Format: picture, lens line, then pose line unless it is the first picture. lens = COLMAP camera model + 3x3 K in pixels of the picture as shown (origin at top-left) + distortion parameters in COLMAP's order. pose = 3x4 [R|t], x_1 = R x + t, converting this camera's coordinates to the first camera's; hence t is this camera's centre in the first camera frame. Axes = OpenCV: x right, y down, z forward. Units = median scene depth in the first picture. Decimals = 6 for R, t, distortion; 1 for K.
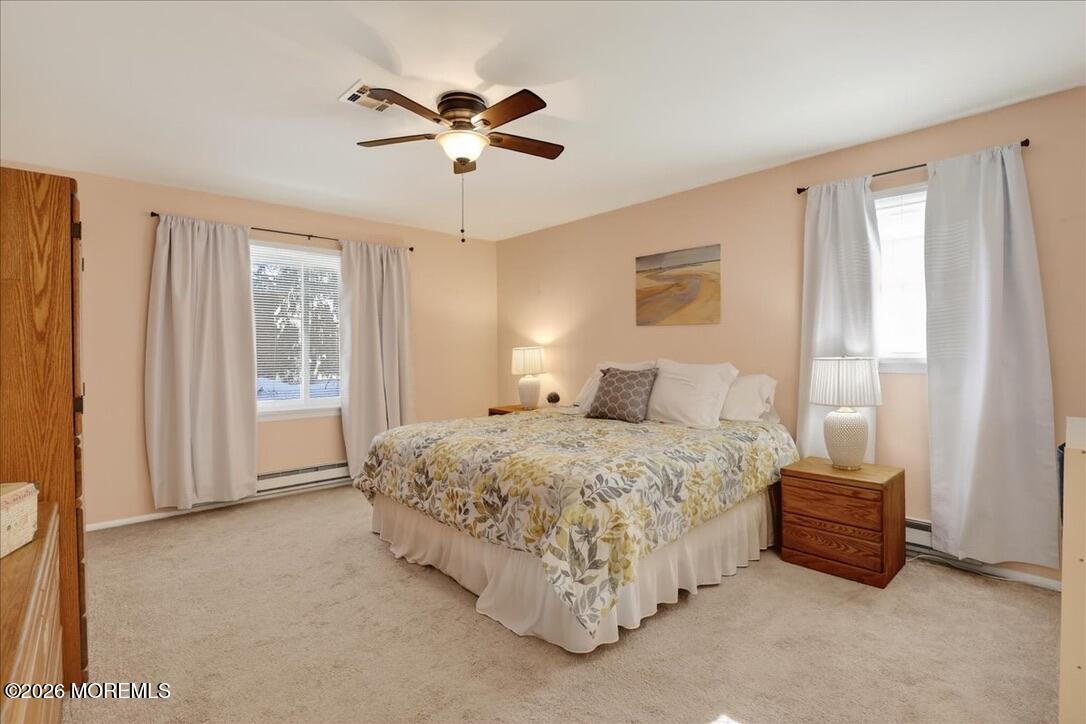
lens RADIAL K [[504.9, 0, 543.9], [0, 504.9, 353.8], [0, 0, 1]] dist [-0.025520, -0.000036]
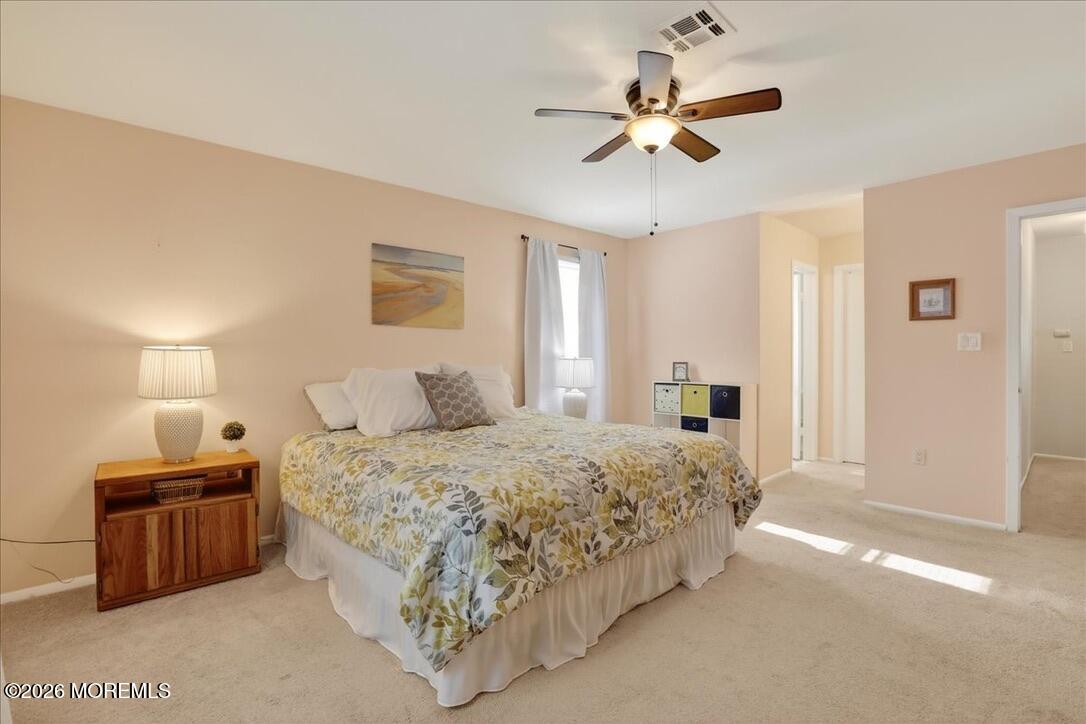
lens RADIAL K [[504.9, 0, 543.3], [0, 504.9, 358.9], [0, 0, 1]] dist [-0.025520, -0.000036]
pose [[-0.002762, -0.003094, 0.999991, -0.752662], [0.012861, 0.999912, 0.003129, 0.003568], [-0.999913, 0.012870, -0.002722, 0.822236]]
